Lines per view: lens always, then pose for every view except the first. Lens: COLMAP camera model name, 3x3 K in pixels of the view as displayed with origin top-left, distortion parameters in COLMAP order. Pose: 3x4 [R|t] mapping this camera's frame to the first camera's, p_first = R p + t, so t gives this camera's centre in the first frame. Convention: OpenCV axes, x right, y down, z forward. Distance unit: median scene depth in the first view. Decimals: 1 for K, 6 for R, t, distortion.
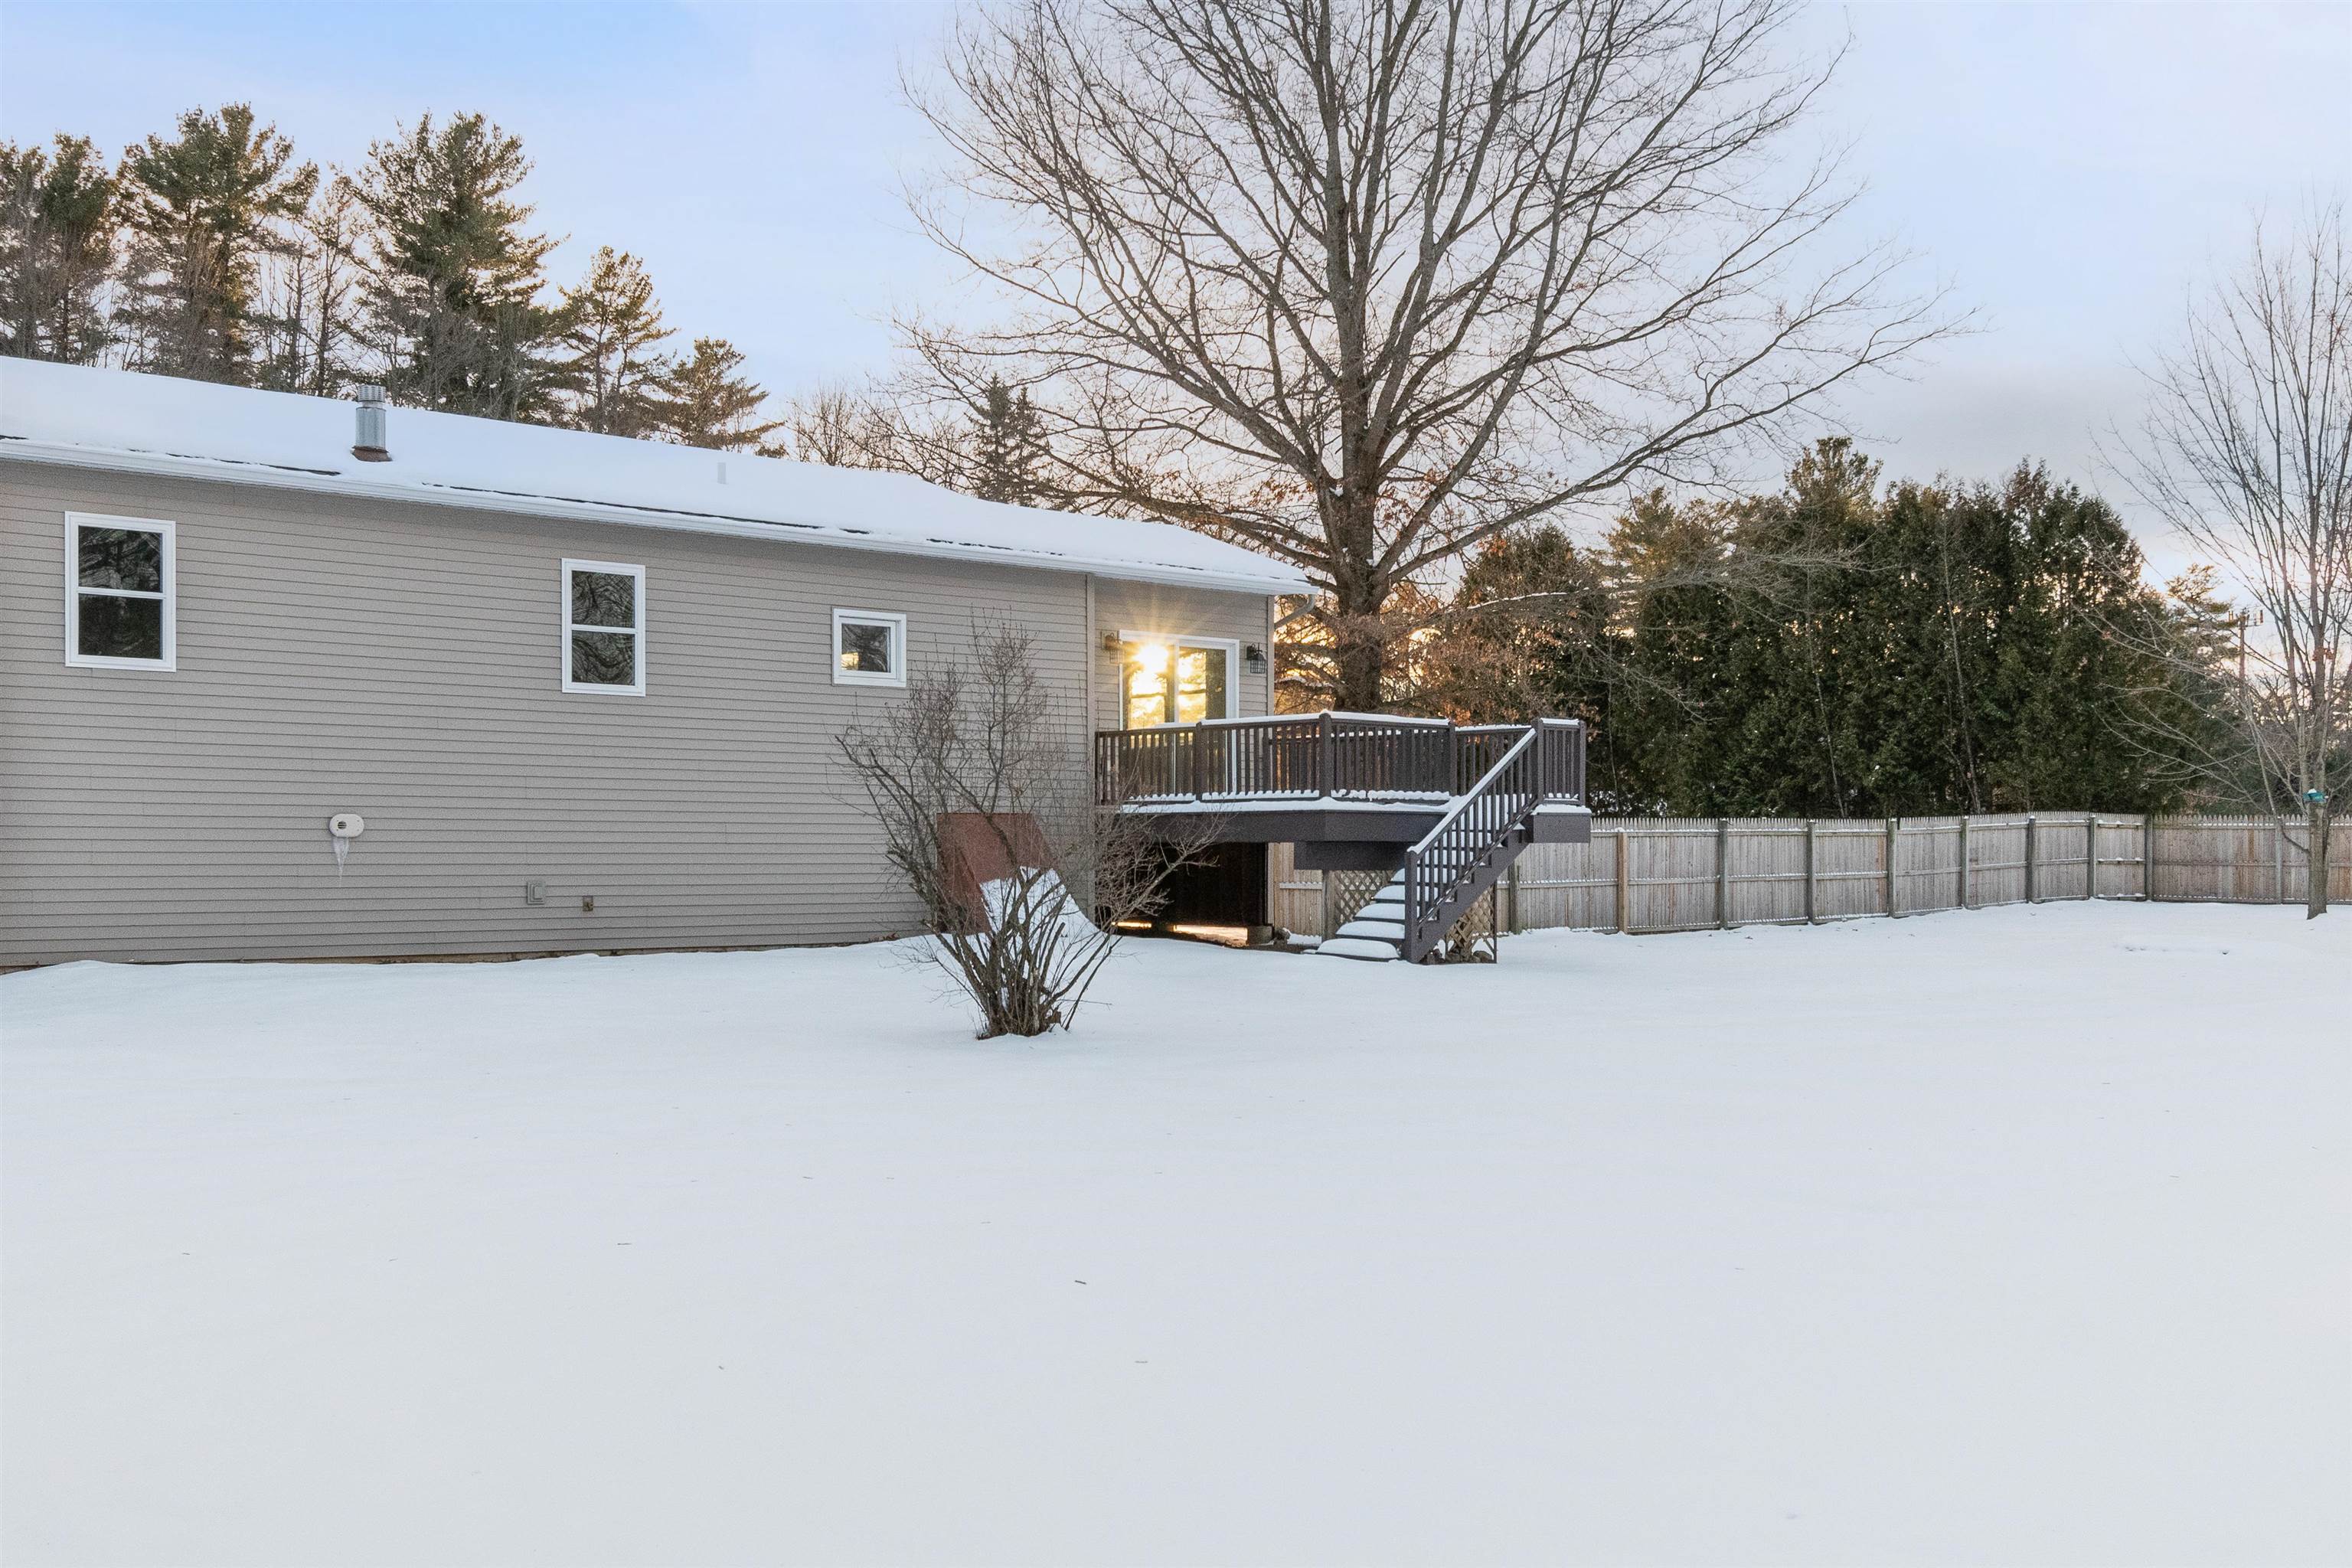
lens RADIAL K [[2233.5, 0, 1147.2], [0, 2233.5, 885.2], [0, 0, 1]] dist [0.007571, 0.000000]
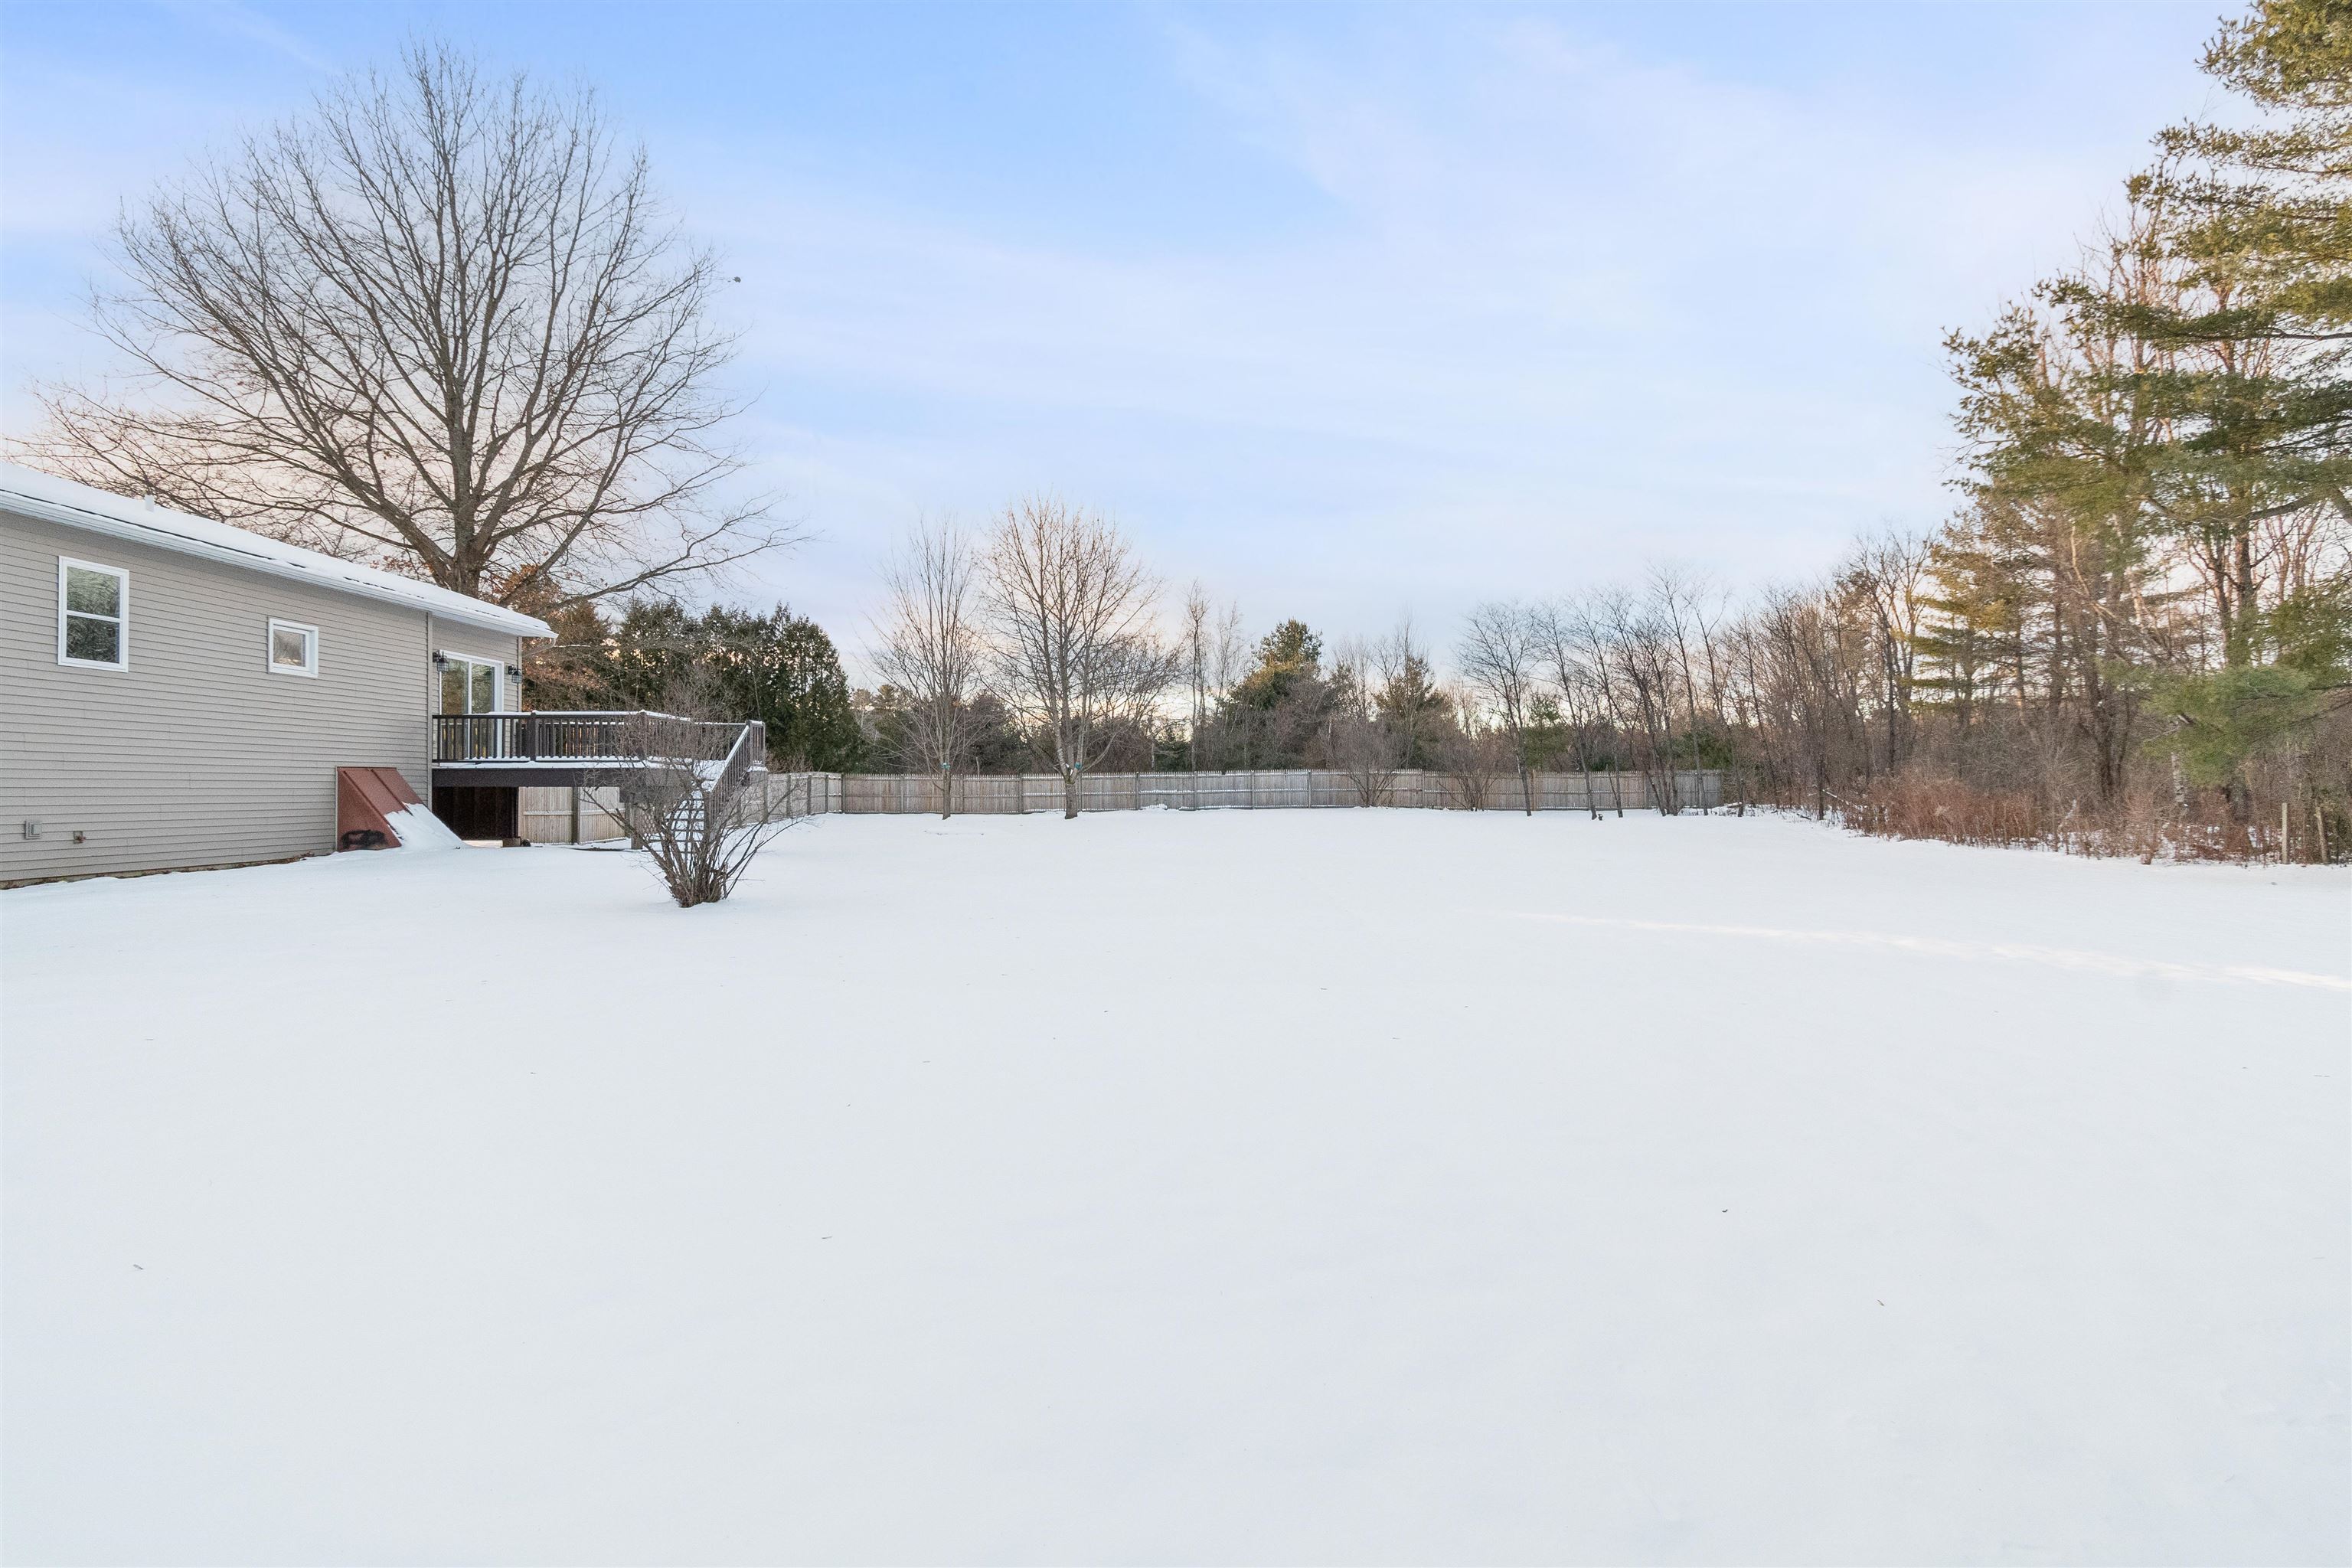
lens RADIAL K [[1103.6, 0, 1190.1], [0, 1103.6, 786.3], [0, 0, 1]] dist [0.000543, -0.000036]
pose [[0.638889, -0.000956, 0.769298, -0.189888], [0.015858, 0.999803, -0.011927, -0.001572], [-0.769136, 0.019820, 0.638778, 0.079877]]
